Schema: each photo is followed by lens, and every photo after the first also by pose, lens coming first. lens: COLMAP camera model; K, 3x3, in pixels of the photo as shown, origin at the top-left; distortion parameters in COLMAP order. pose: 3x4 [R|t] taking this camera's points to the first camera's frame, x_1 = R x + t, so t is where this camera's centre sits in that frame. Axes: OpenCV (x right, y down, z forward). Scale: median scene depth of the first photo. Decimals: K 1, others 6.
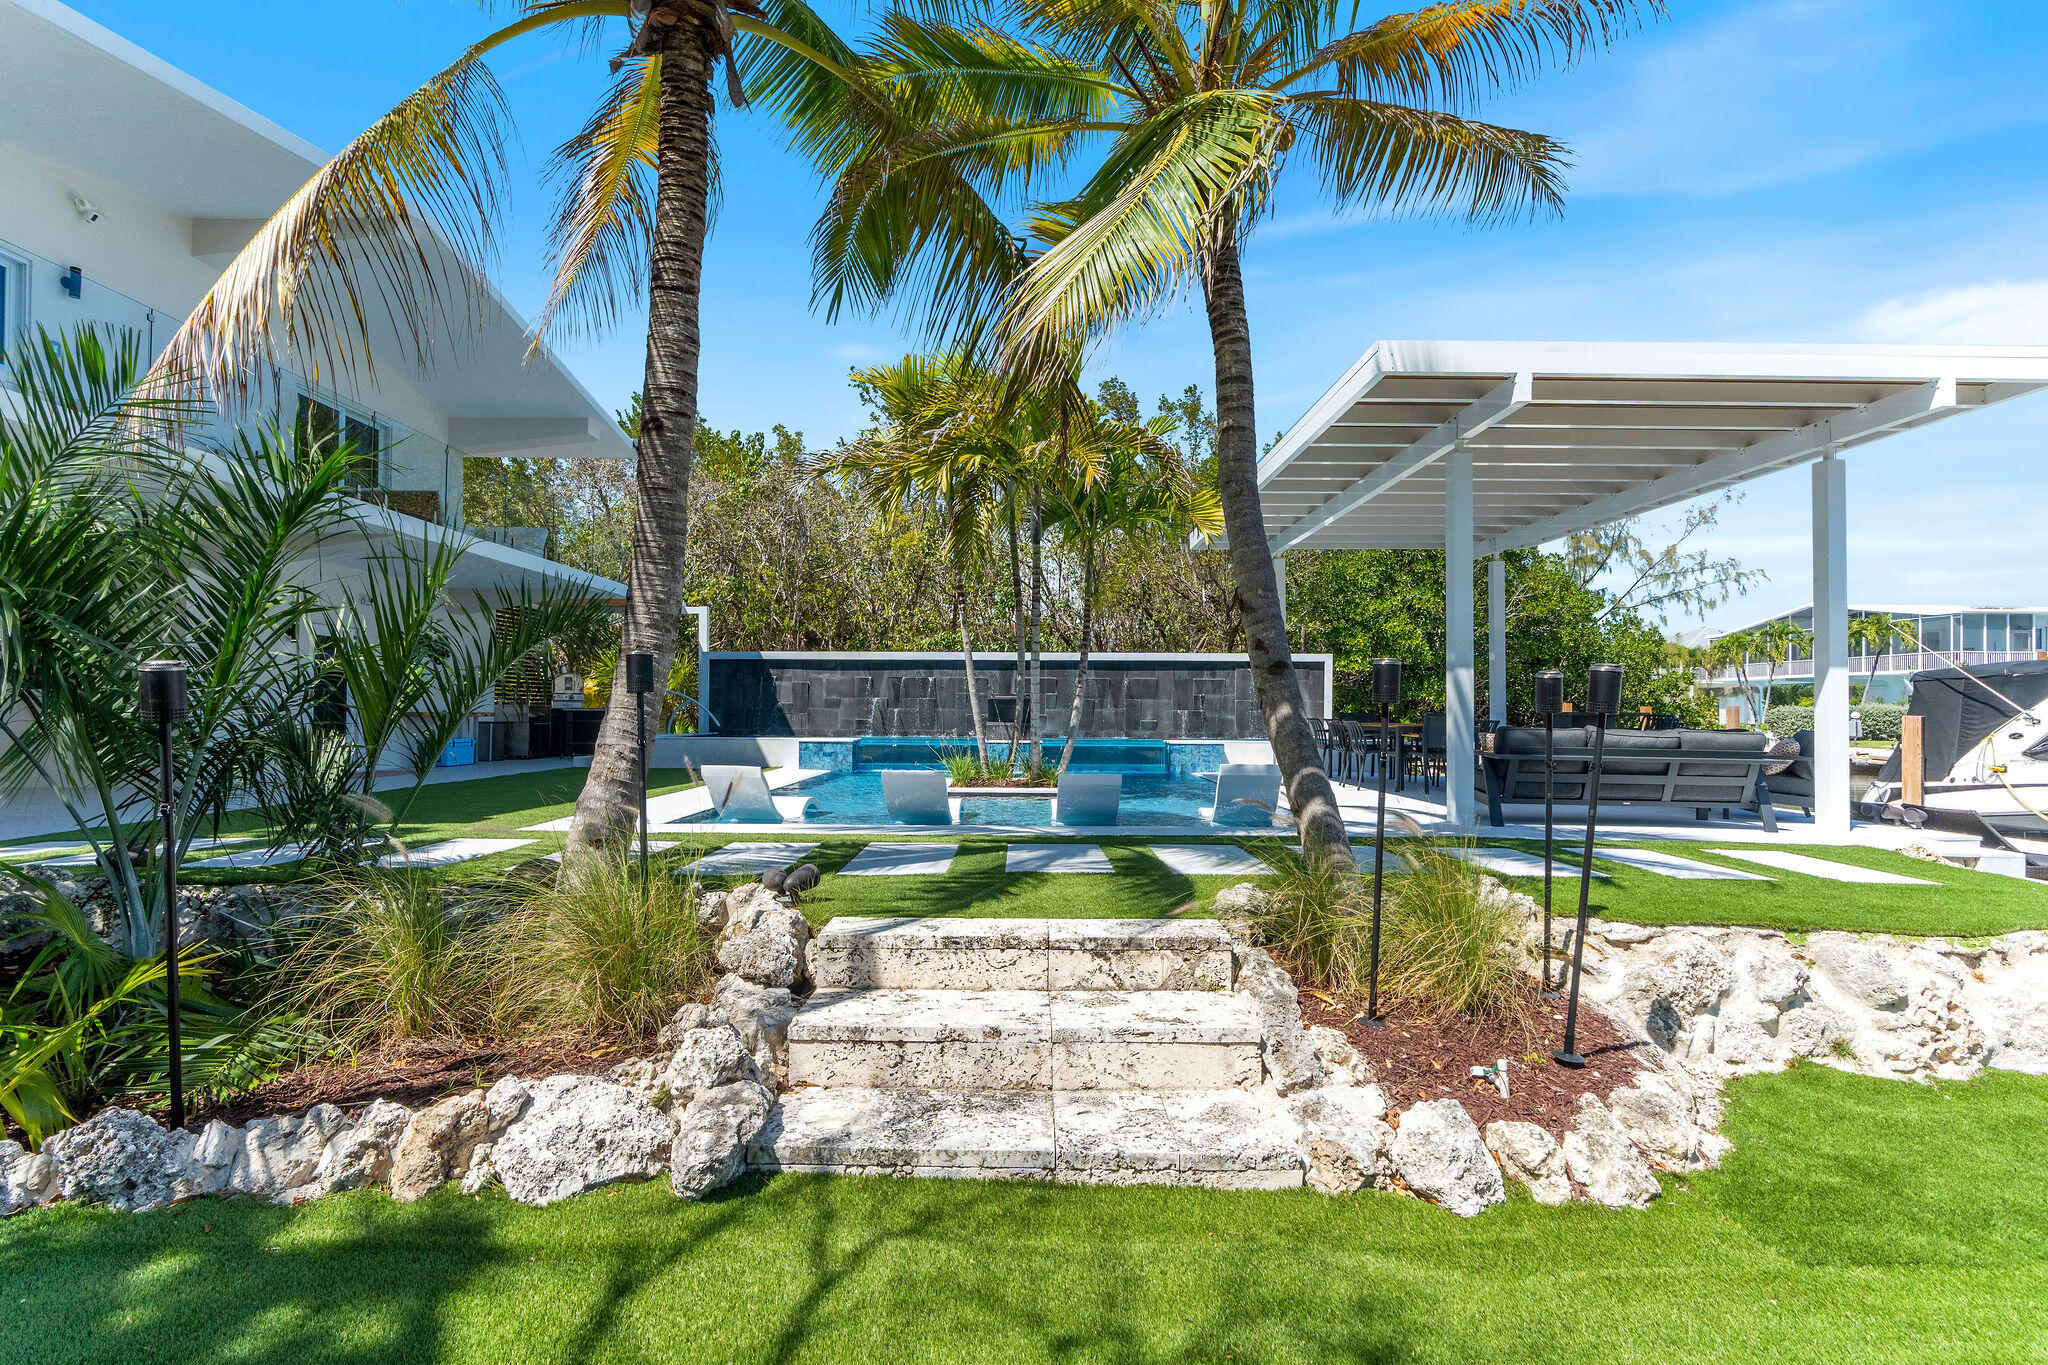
lens RADIAL K [[963.5, 0, 1026.1], [0, 963.5, 707.8], [0, 0, 1]] dist [-0.003770, -0.000266]
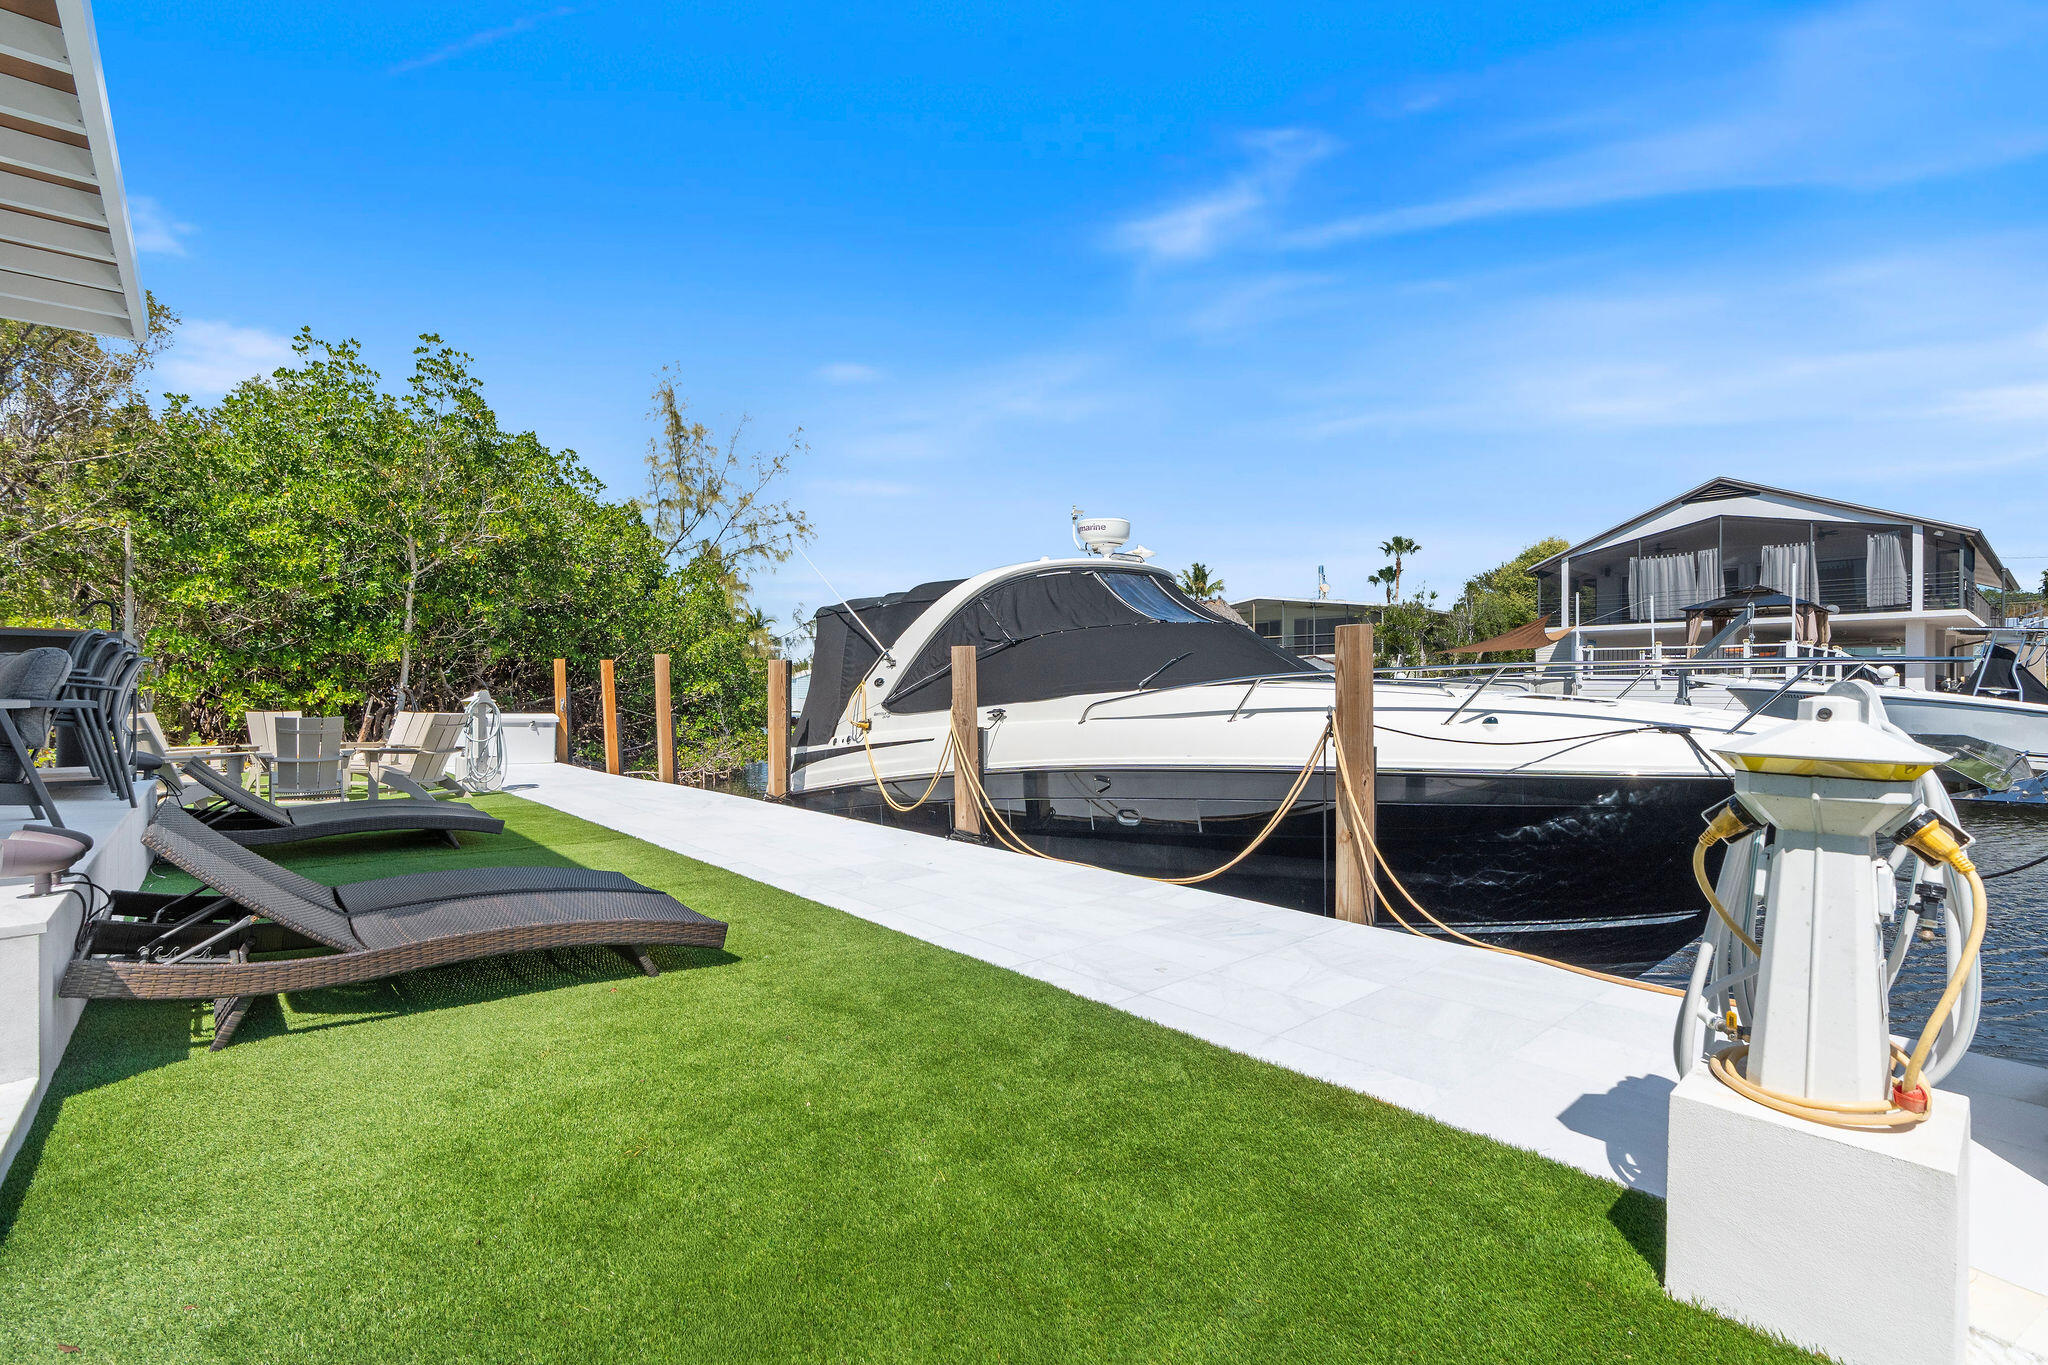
lens RADIAL K [[927.0, 0, 1026.9], [0, 927.0, 696.9], [0, 0, 1]] dist [-0.011653, 0.000283]
pose [[0.759200, -0.012239, 0.650742, 1.582084], [0.006520, 0.999916, 0.011199, 0.083980], [-0.650824, -0.004259, 0.759216, 0.876509]]
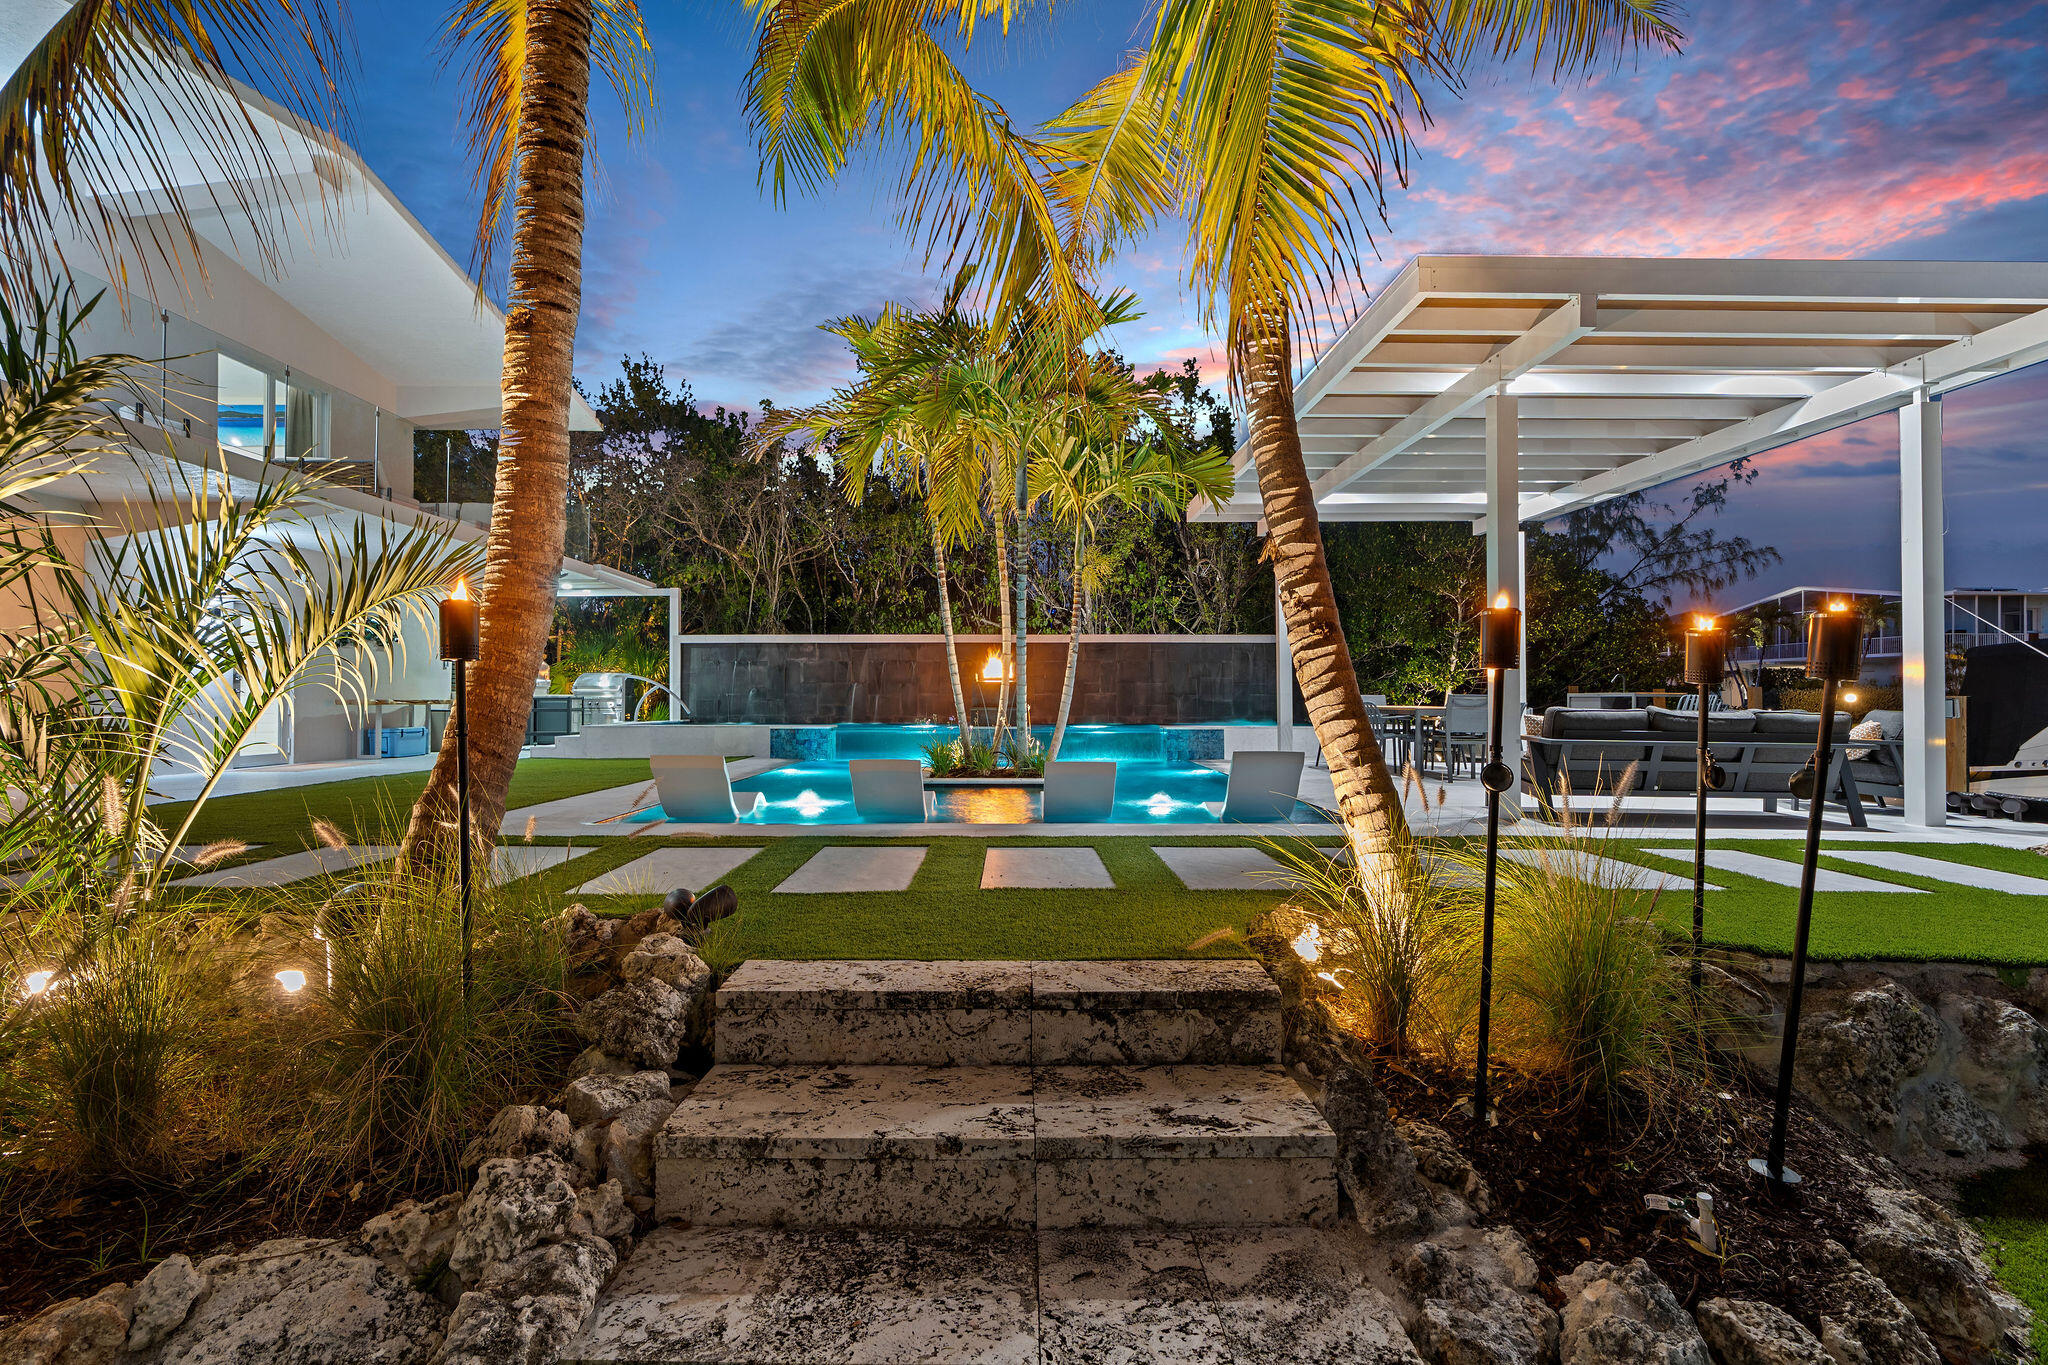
lens RADIAL K [[944.6, 0, 1029.9], [0, 944.6, 690.5], [0, 0, 1]] dist [-0.001637, 0.004542]
pose [[0.999901, -0.004563, 0.013329, 0.013311], [0.004646, 0.999970, -0.006190, 0.013237], [-0.013301, 0.006252, 0.999892, 0.280483]]
